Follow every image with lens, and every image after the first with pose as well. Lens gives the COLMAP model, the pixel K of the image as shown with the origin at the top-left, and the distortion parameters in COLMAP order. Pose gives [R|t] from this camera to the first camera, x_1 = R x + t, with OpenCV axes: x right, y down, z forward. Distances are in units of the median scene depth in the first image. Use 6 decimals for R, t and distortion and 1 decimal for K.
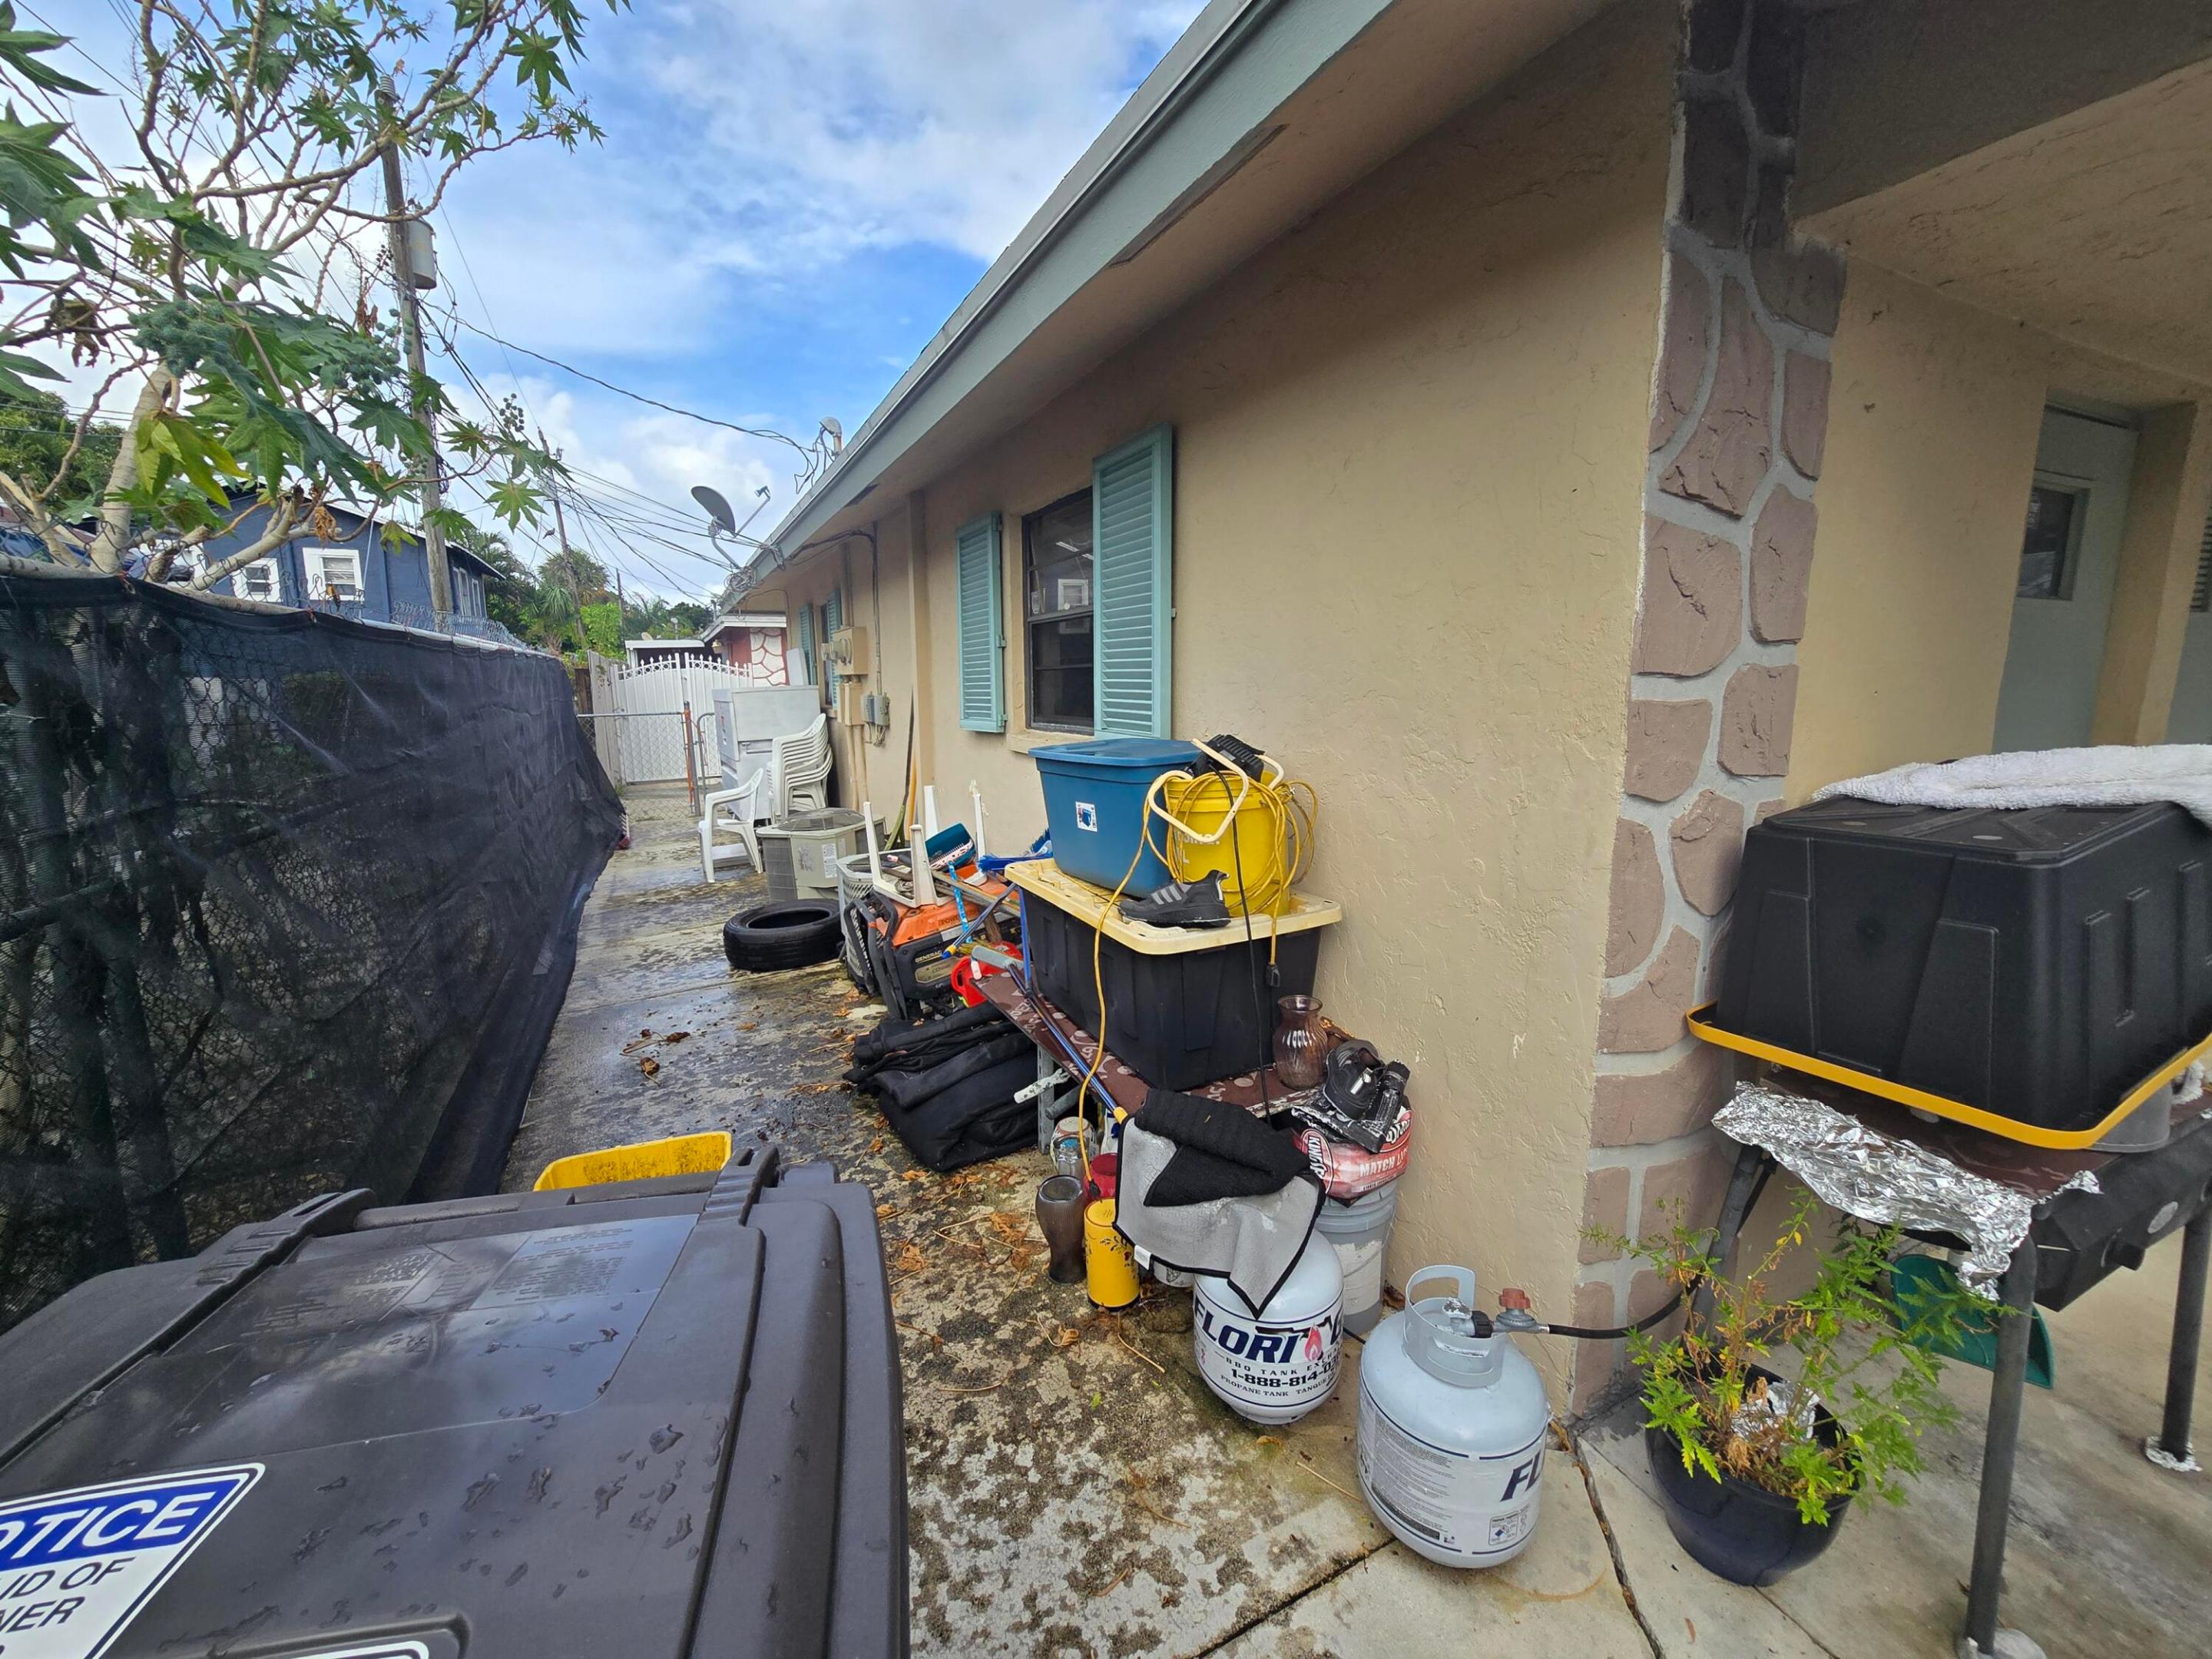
lens RADIAL K [[851.9, 0, 1100.1], [0, 851.9, 824.1], [0, 0, 1]] dist [-0.040970, 0.004449]
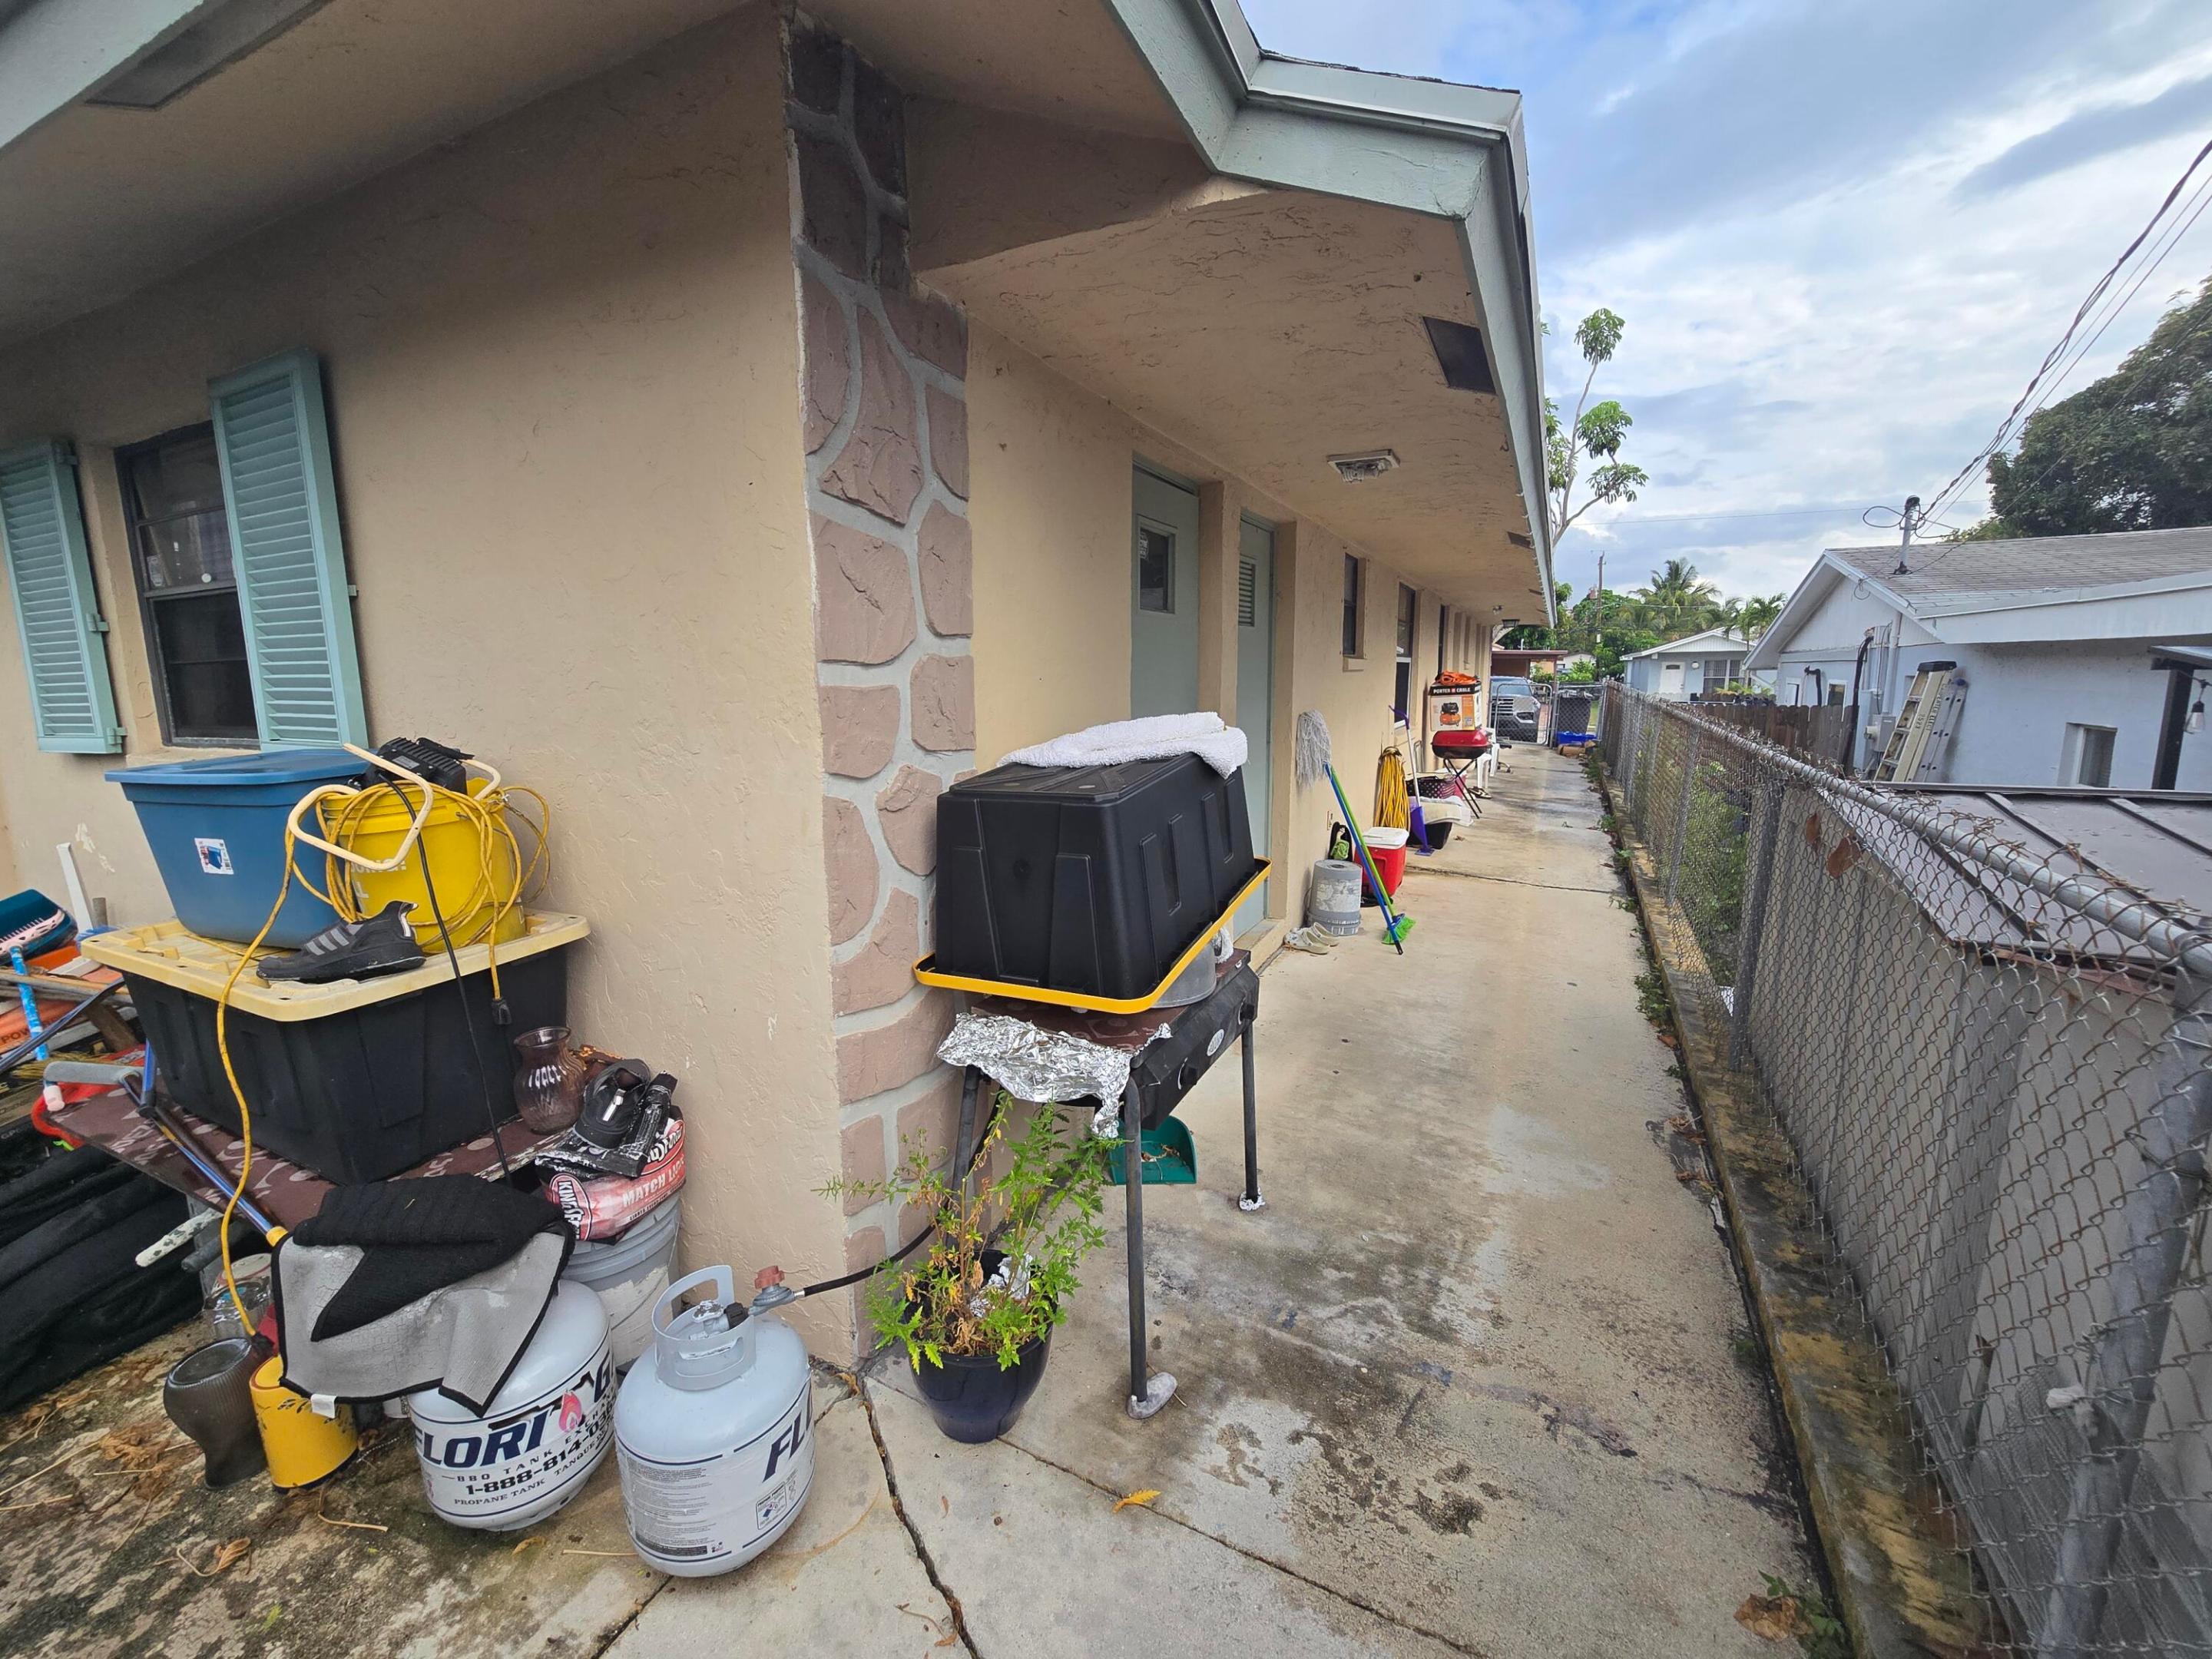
lens RADIAL K [[851.9, 0, 1100.1], [0, 851.9, 824.1], [0, 0, 1]] dist [-0.040970, 0.004449]
pose [[0.777502, -0.099489, 0.620961, 0.202038], [0.102351, 0.994261, 0.031145, 0.028130], [-0.620496, 0.039340, 0.783222, -0.058314]]
